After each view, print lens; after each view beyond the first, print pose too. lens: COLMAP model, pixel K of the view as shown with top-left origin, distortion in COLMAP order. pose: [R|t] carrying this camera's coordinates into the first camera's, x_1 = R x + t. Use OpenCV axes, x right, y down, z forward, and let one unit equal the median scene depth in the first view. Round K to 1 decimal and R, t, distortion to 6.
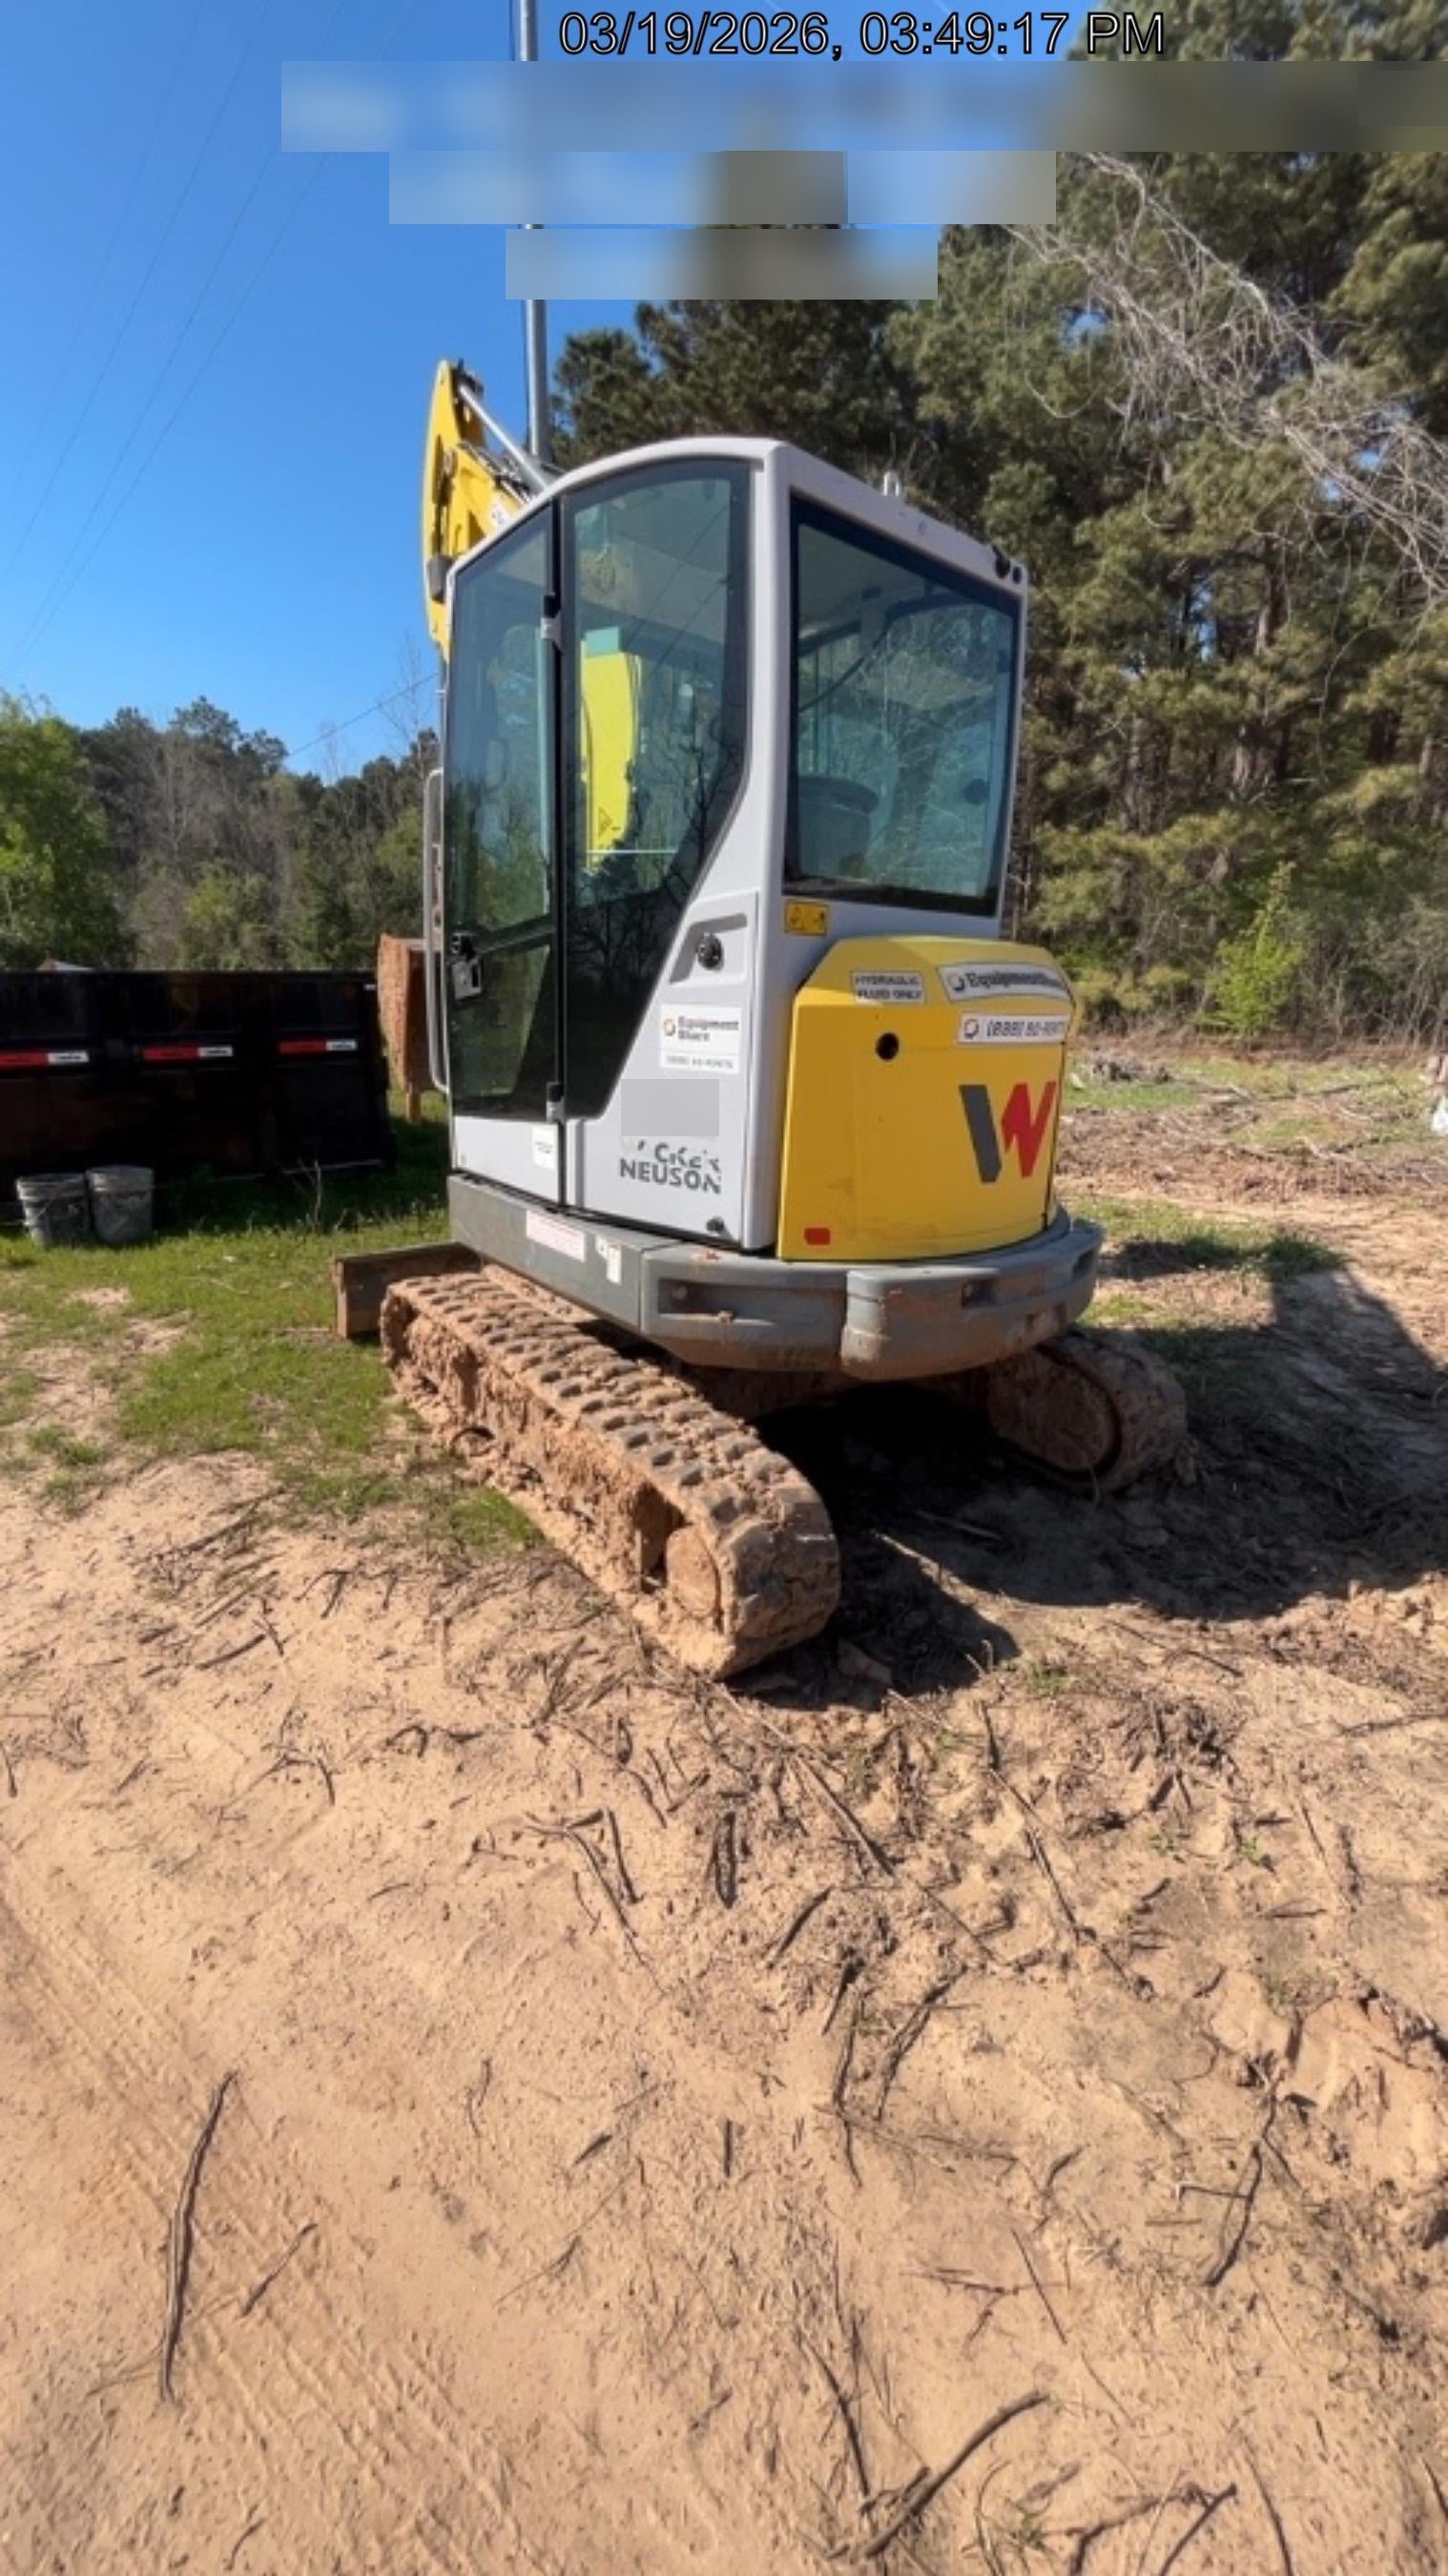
lens RADIAL K [[995.2, 0, 724.0], [0, 995.2, 1288.0], [0, 0, 1]] dist [-0.000682, -0.000413]
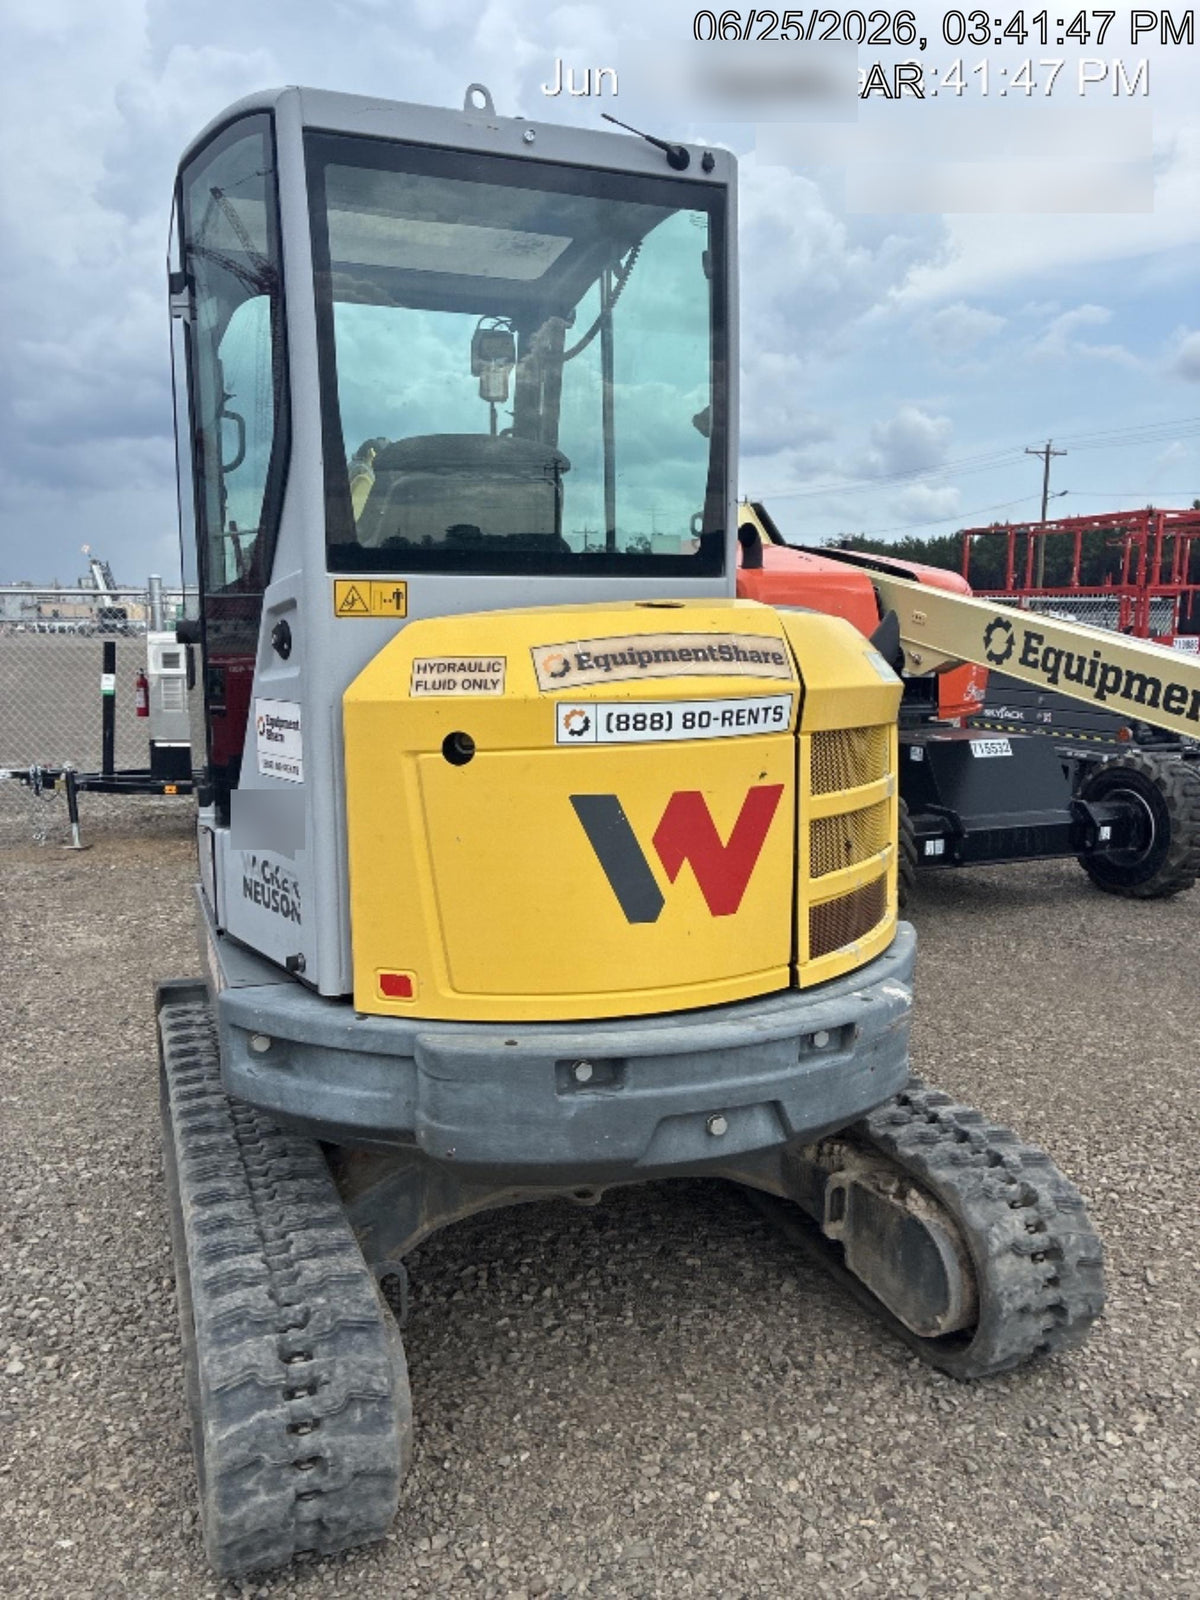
lens RADIAL K [[1193.9, 0, 600.0], [0, 1193.9, 800.0], [0, 0, 1]] dist [0.037475, -0.048933]
pose [[0.938087, 0.007526, -0.346319, 0.555419], [-0.062186, 0.987181, -0.146993, -0.065497], [0.340773, 0.159428, 0.926529, 0.156592]]
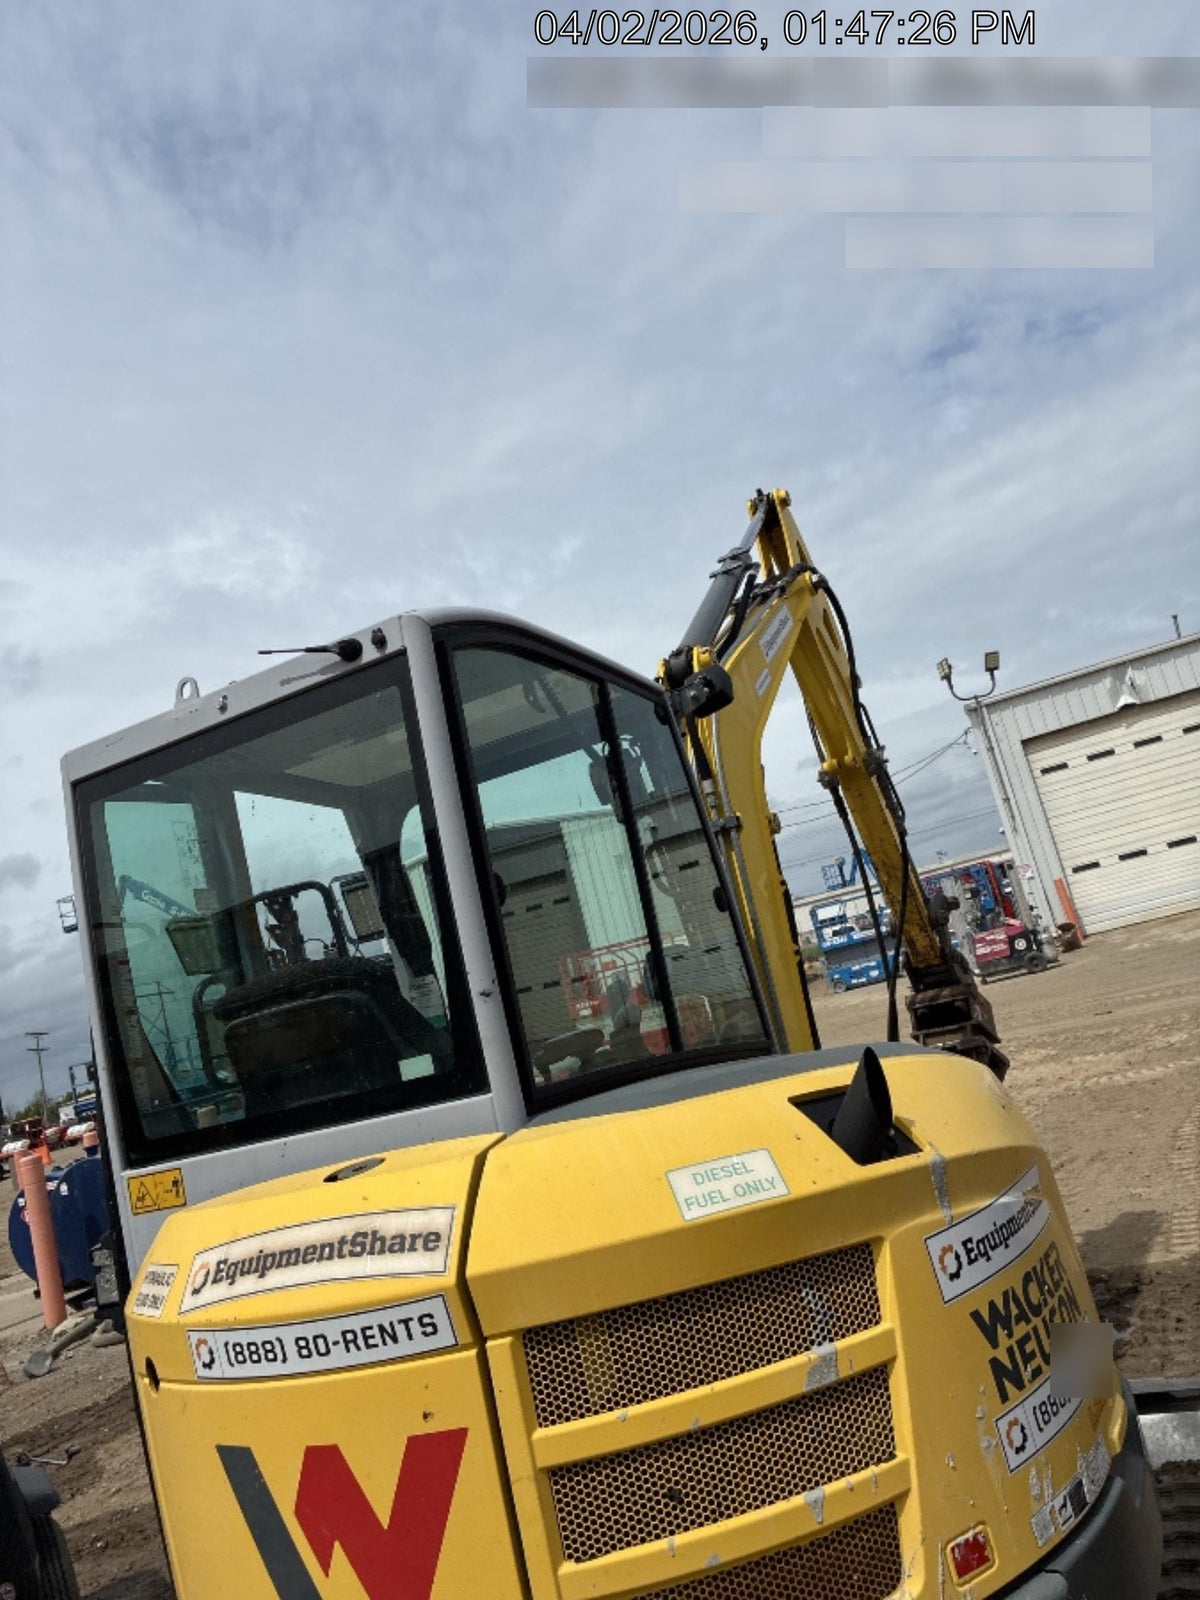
lens RADIAL K [[1193.9, 0, 600.0], [0, 1193.9, 800.0], [0, 0, 1]] dist [0.037475, -0.048933]
pose [[0.384286, -0.279527, -0.879880, 1.071708], [-0.042988, 0.946610, -0.319501, -0.344885], [0.922213, 0.160604, 0.351753, 0.861555]]
